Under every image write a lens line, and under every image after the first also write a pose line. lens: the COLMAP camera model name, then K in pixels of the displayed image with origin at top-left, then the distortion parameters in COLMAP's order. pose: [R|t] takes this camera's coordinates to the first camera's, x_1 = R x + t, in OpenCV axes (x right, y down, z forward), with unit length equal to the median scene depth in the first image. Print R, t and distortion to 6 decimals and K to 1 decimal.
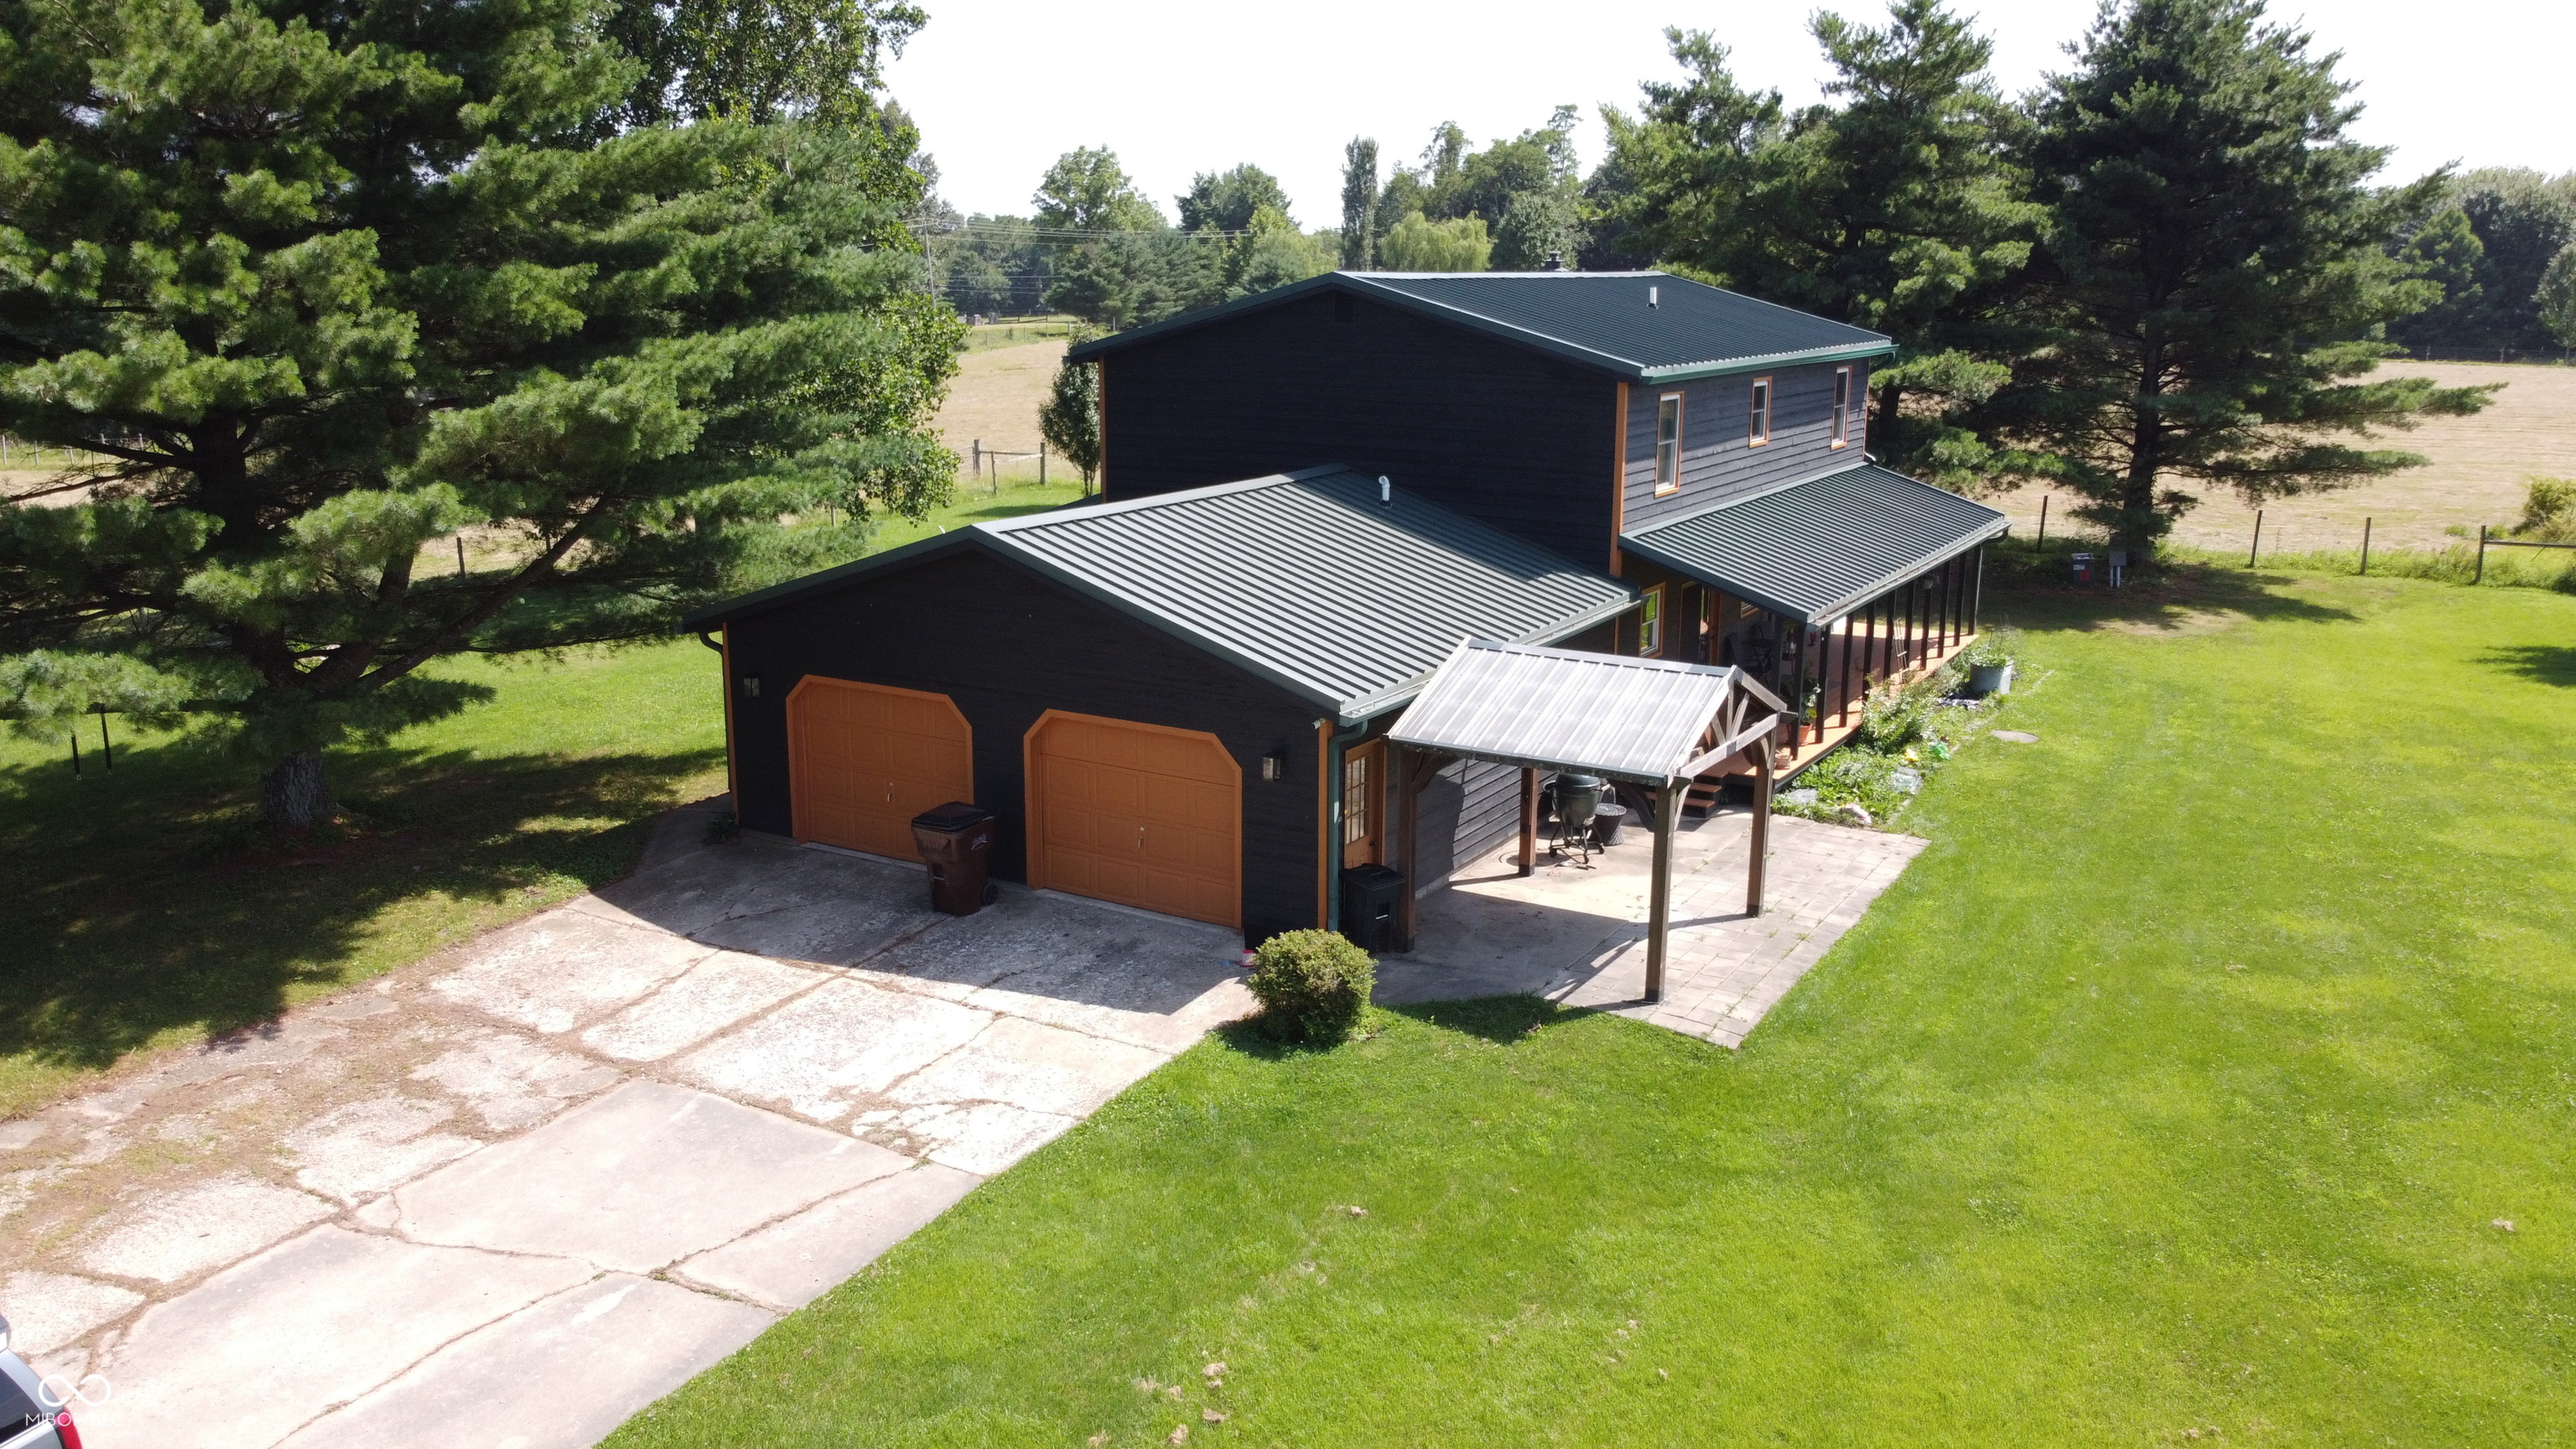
lens RADIAL K [[1912.3, 0, 1295.0], [0, 1912.3, 722.9], [0, 0, 1]] dist [0.004592, -0.011071]
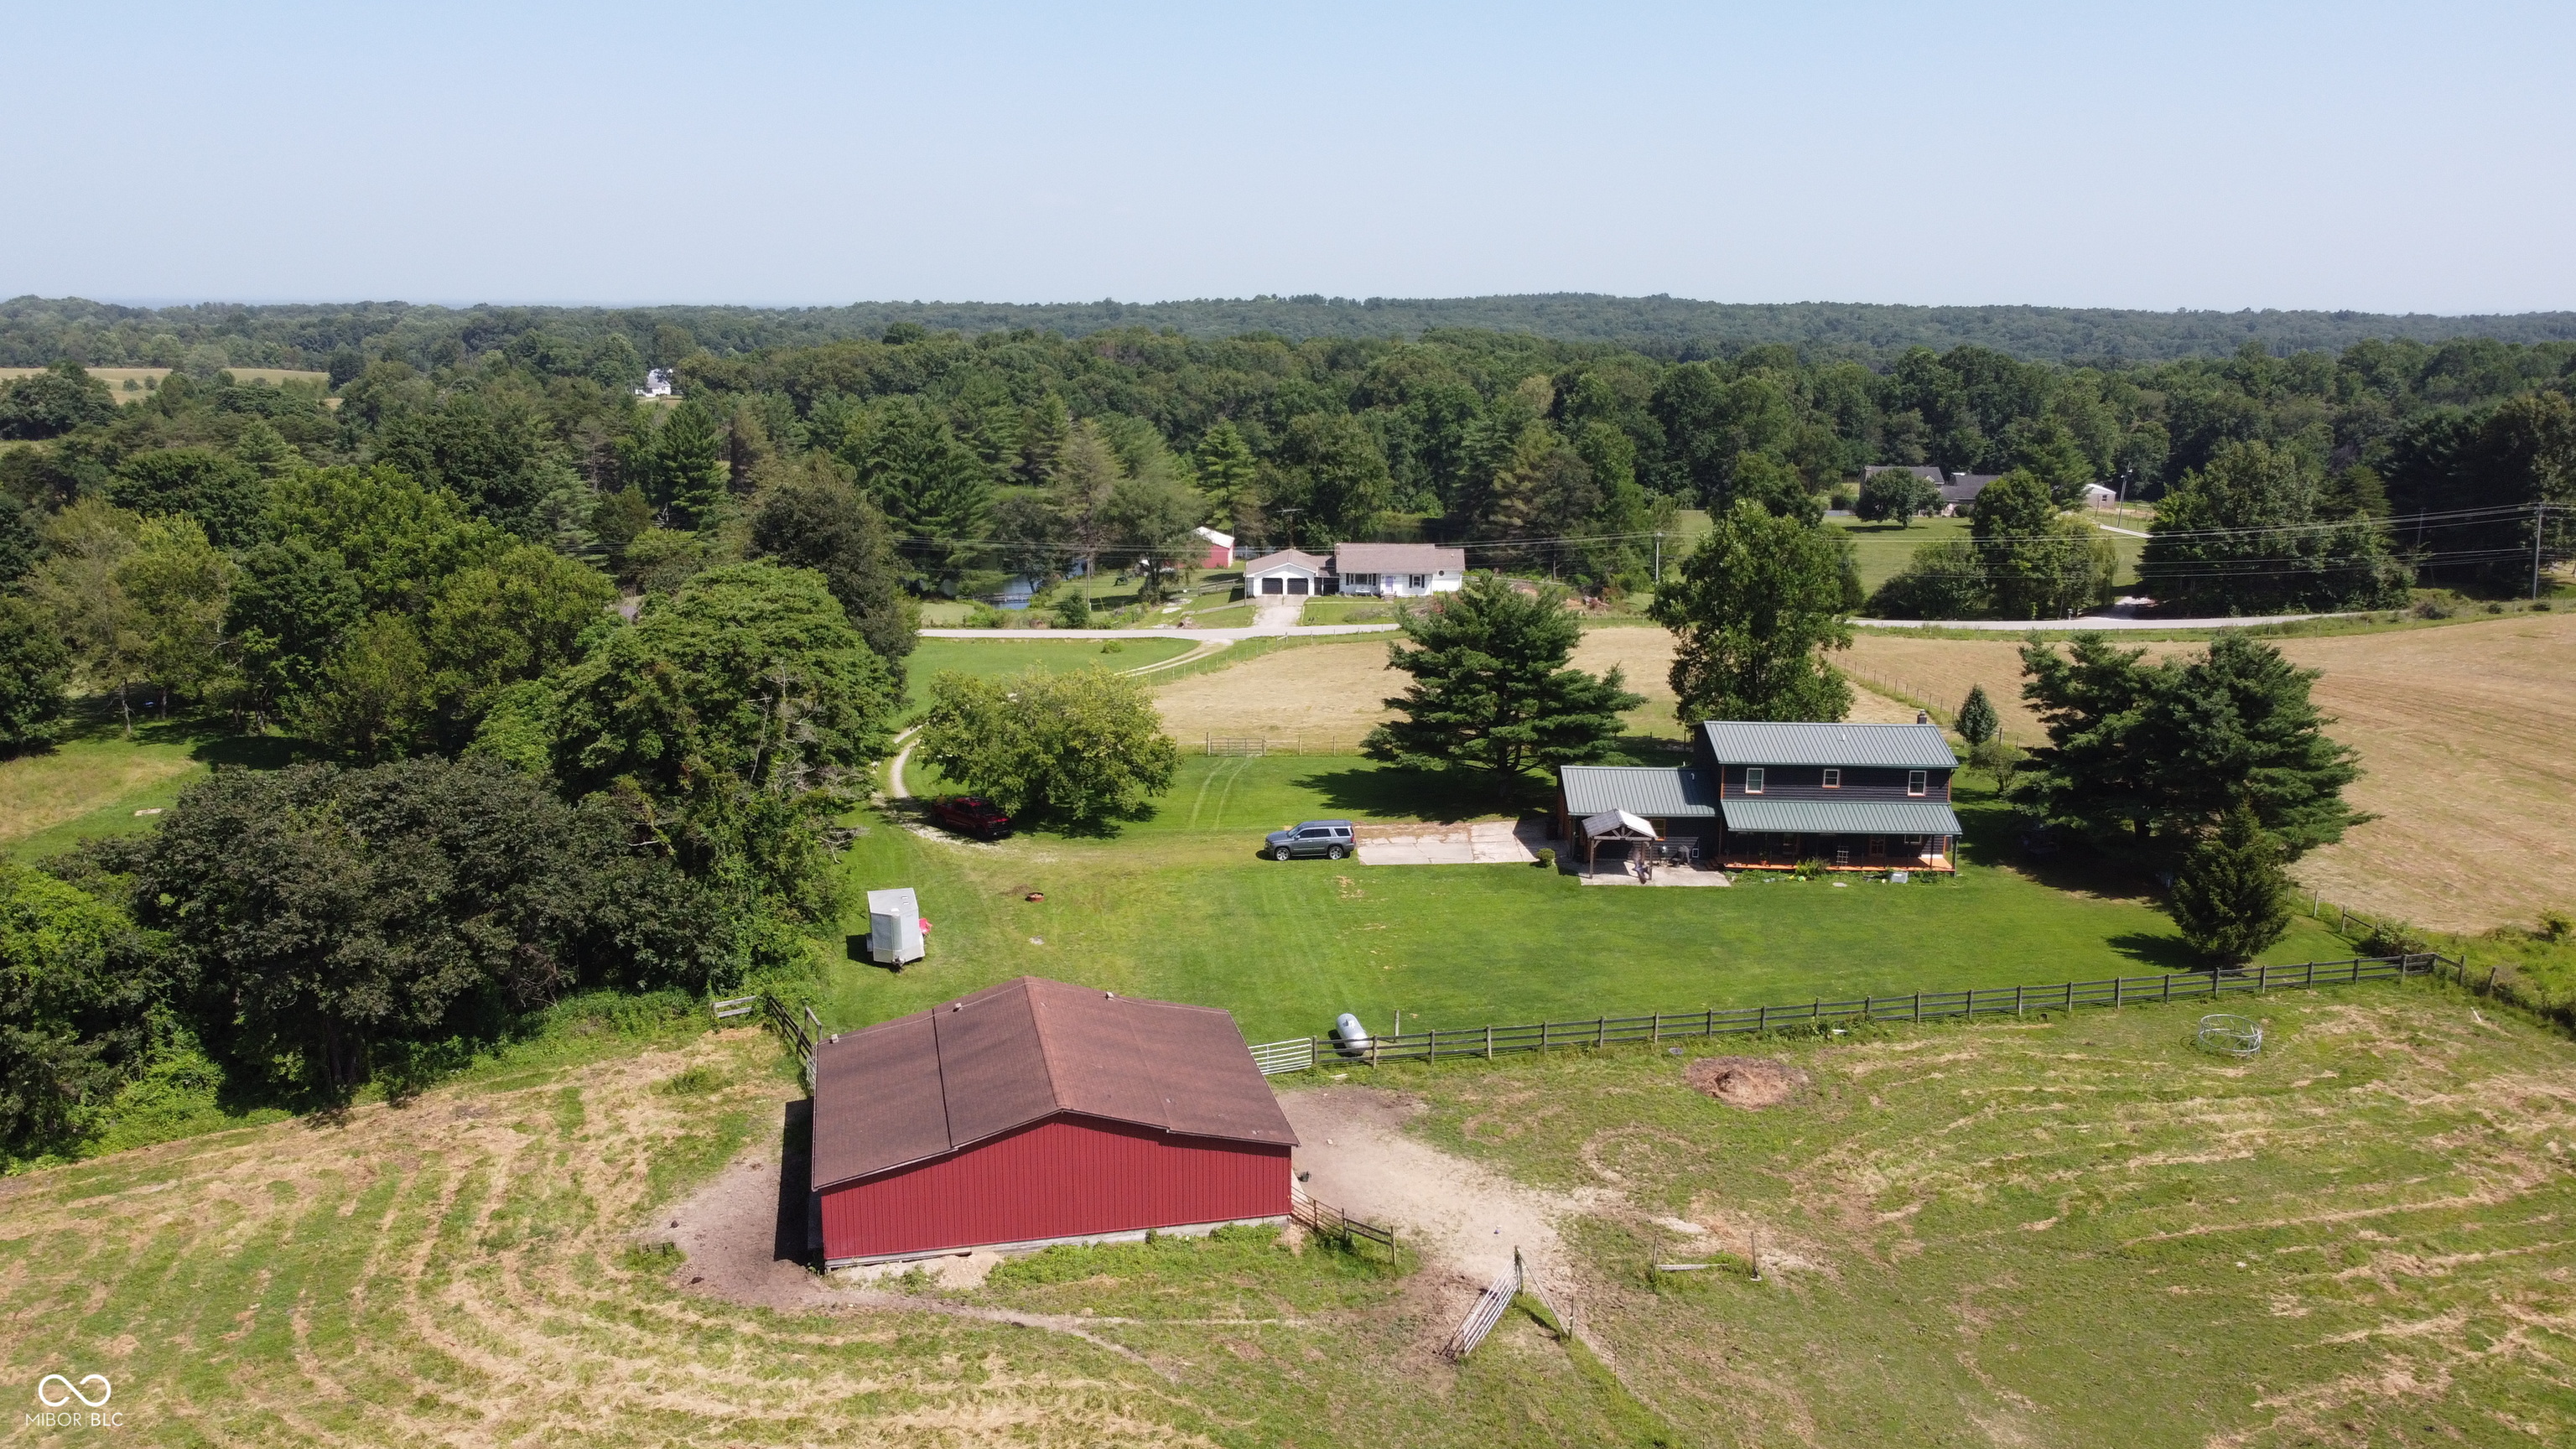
lens RADIAL K [[1912.3, 0, 1295.0], [0, 1912.3, 722.9], [0, 0, 1]] dist [0.004592, -0.011071]
pose [[0.484312, 0.183086, -0.855524, 1.912163], [-0.208843, 0.973784, 0.090167, -0.261662], [0.849604, 0.135001, 0.509851, -1.108132]]
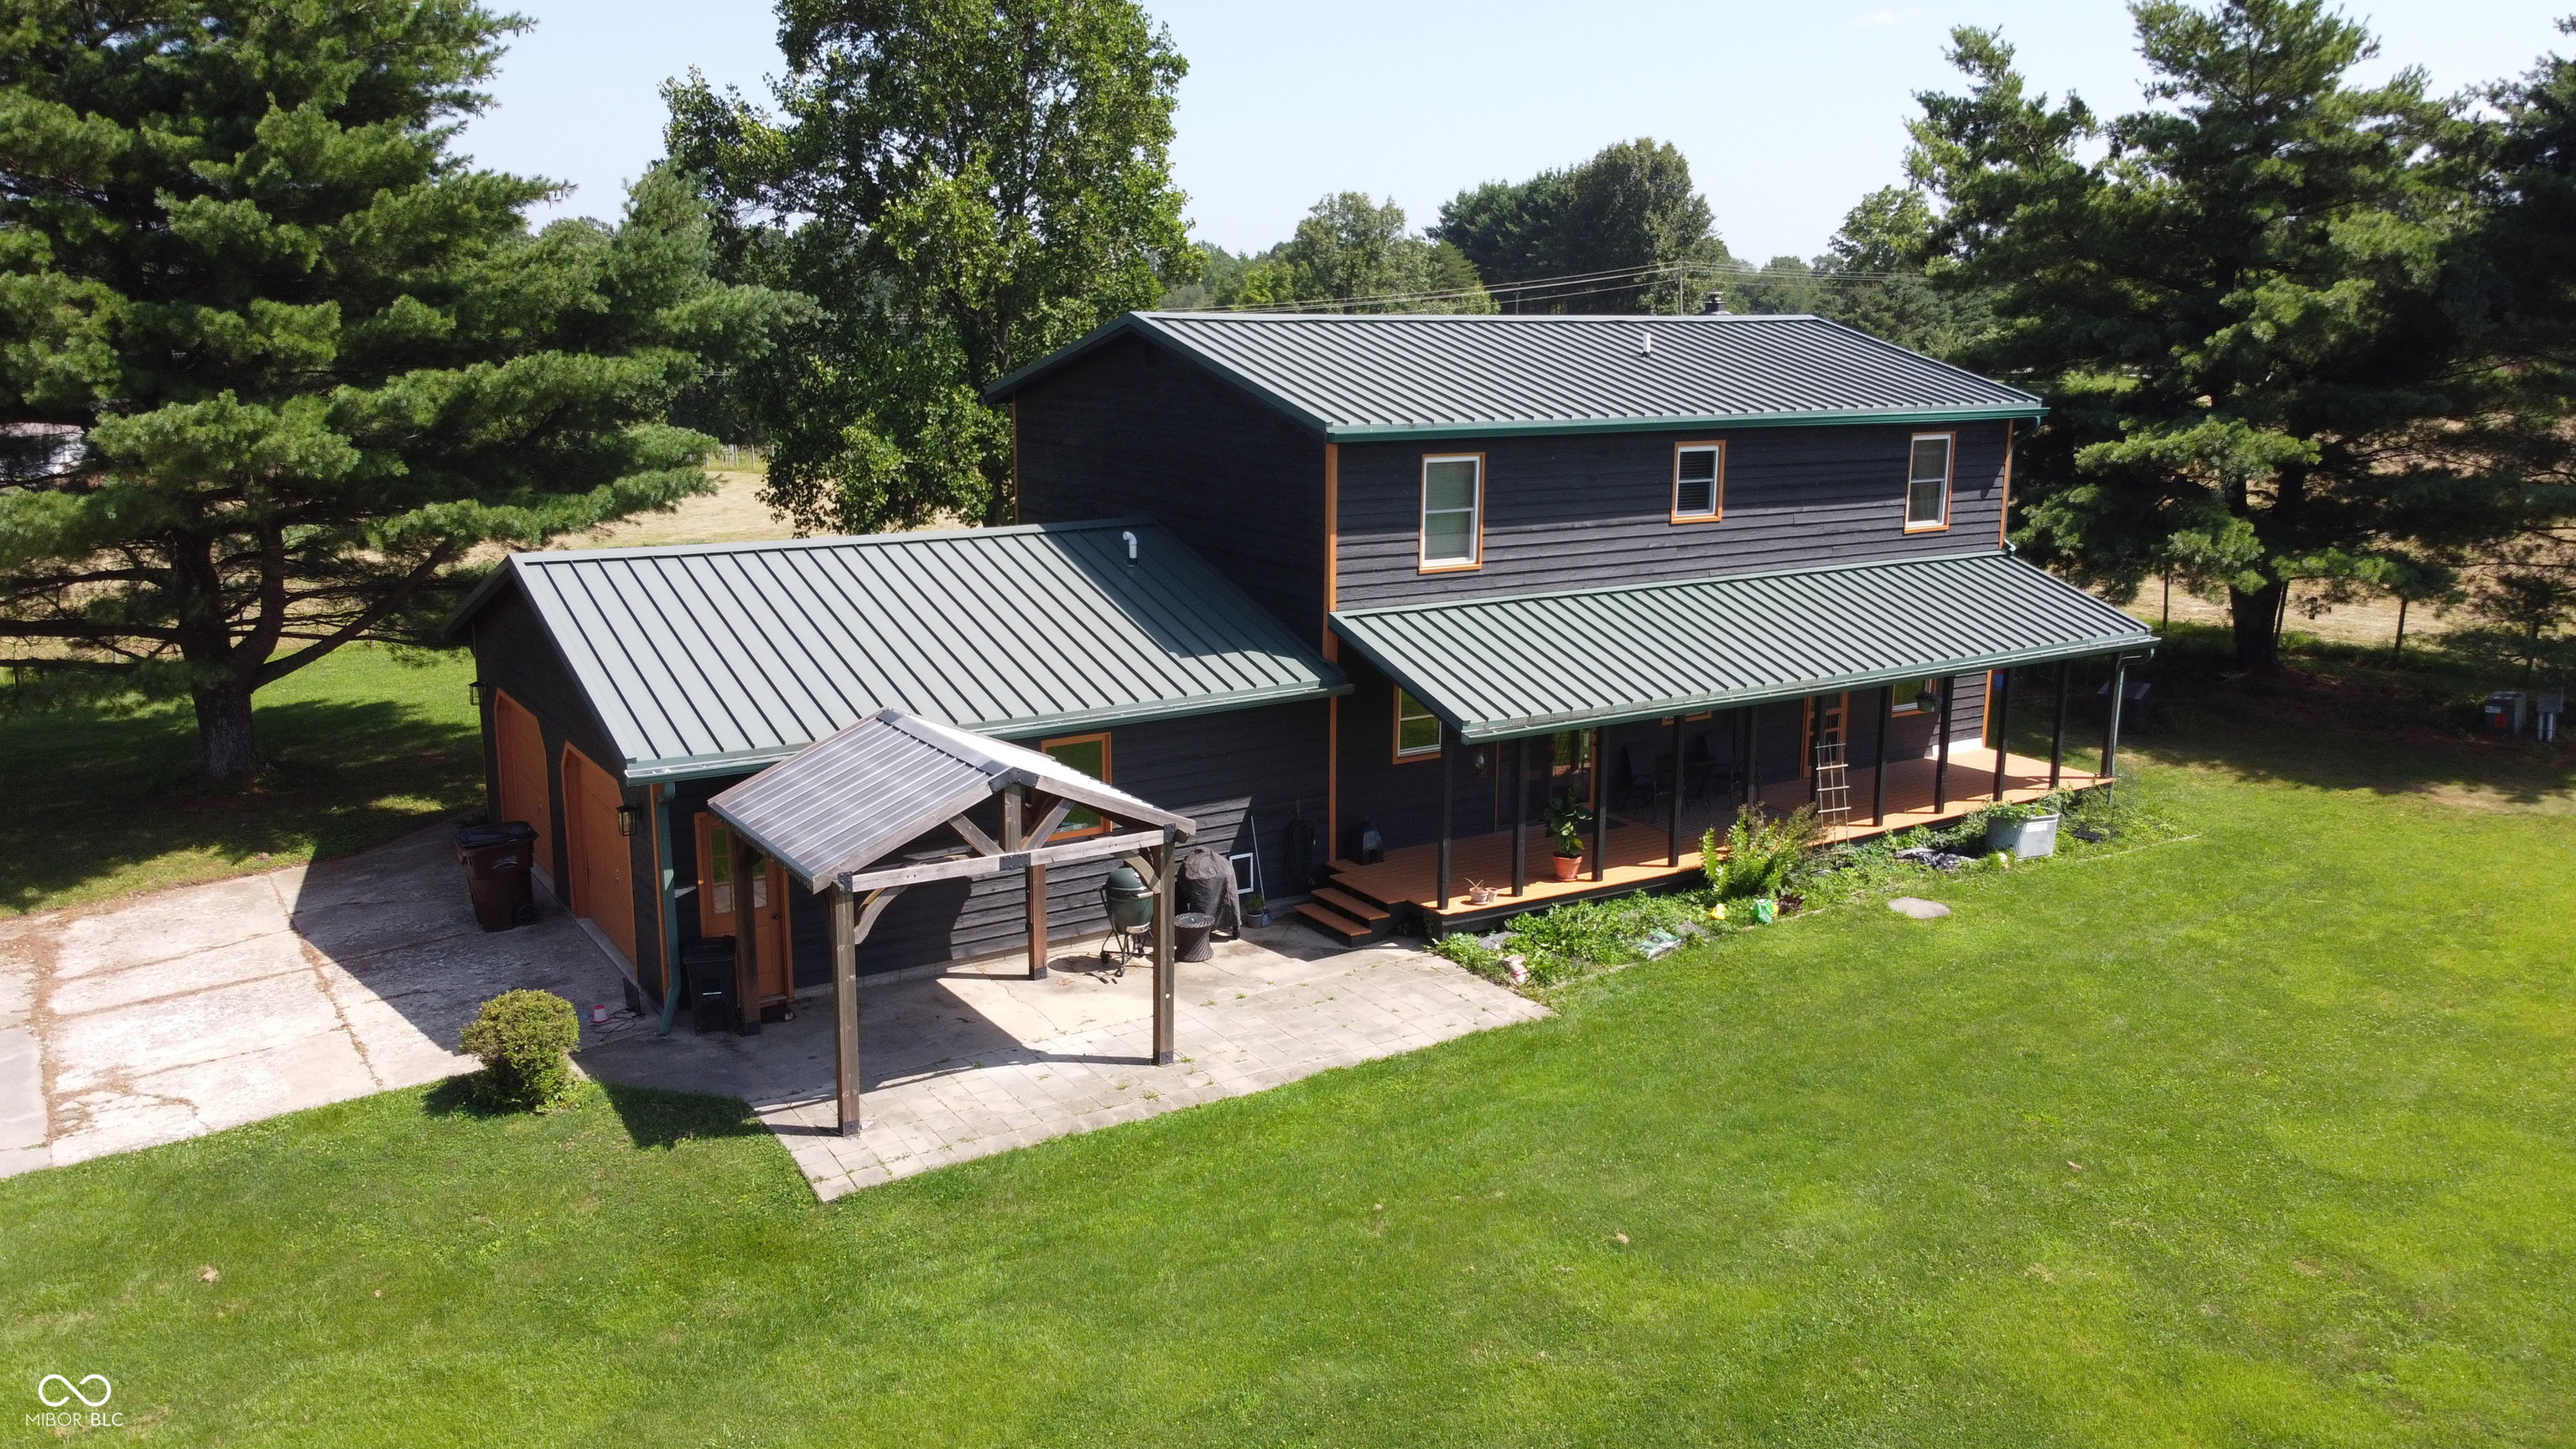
lens RADIAL K [[1912.3, 0, 1295.0], [0, 1912.3, 722.9], [0, 0, 1]] dist [0.004592, -0.011071]
pose [[0.895773, 0.096619, -0.433885, 0.332622], [-0.106137, 0.994349, 0.002300, -0.029823], [0.431655, 0.043991, 0.900965, 0.128176]]
